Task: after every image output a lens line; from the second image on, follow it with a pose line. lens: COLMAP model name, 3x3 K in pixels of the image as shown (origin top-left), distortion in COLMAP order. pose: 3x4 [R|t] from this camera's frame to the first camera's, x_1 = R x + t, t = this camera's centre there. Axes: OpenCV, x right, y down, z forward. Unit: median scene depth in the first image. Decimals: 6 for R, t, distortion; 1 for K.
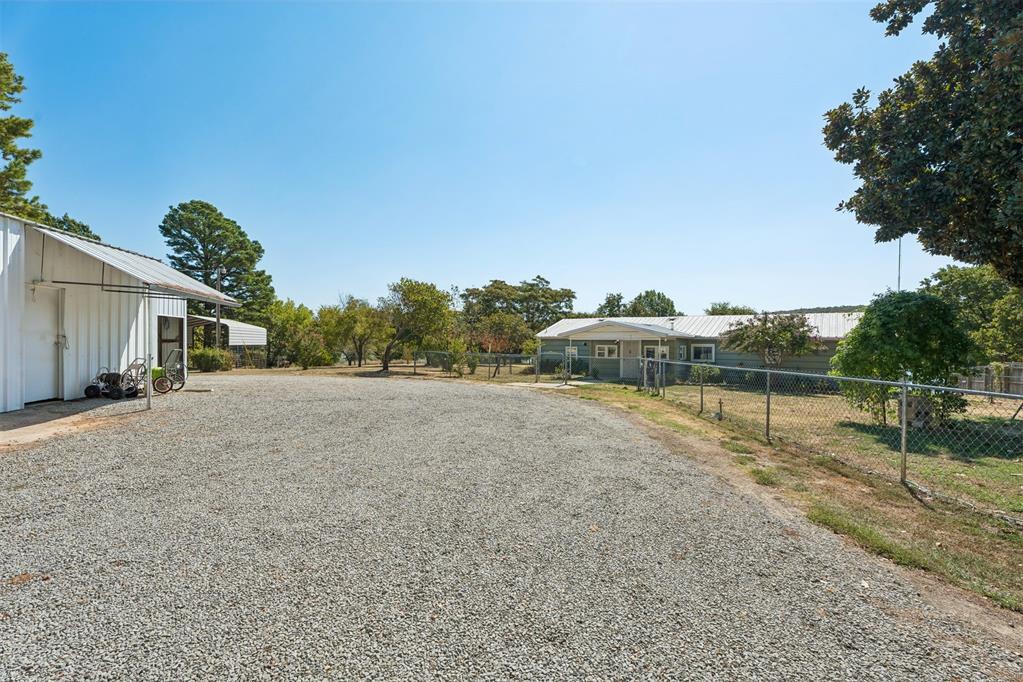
lens RADIAL K [[457.1, 0, 505.0], [0, 457.1, 341.5], [0, 0, 1]] dist [0.004293, -0.001311]
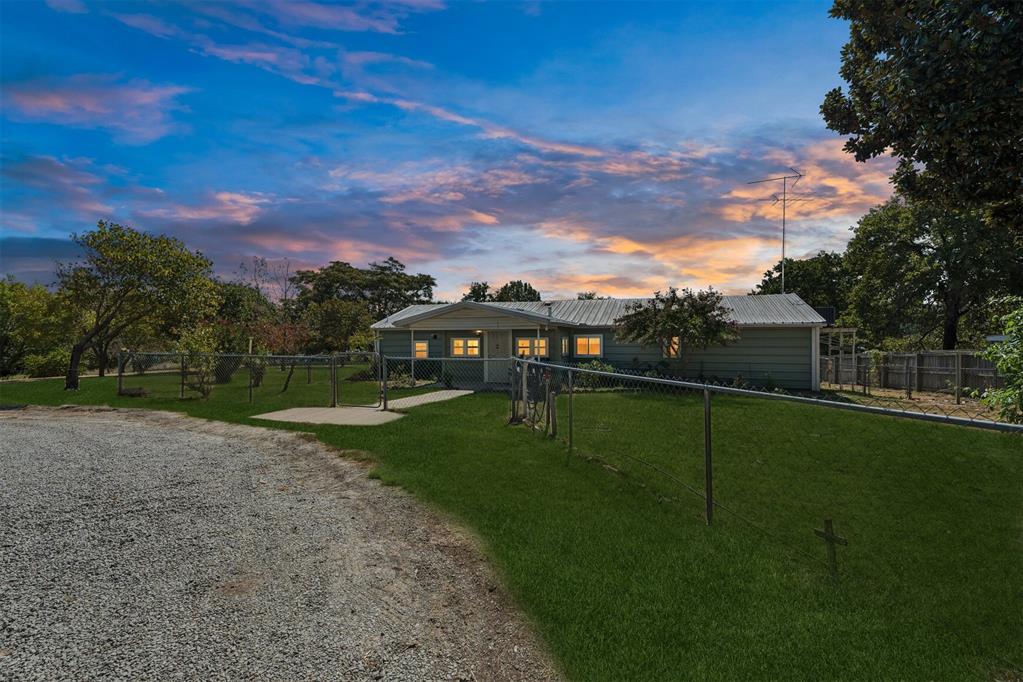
lens RADIAL K [[457.1, 0, 518.1], [0, 457.1, 332.9], [0, 0, 1]] dist [0.004293, -0.001311]
pose [[0.951190, -0.011060, 0.308408, 0.039822], [0.013396, 0.999895, -0.005459, 0.002601], [-0.308315, 0.009324, 0.951239, 0.147191]]
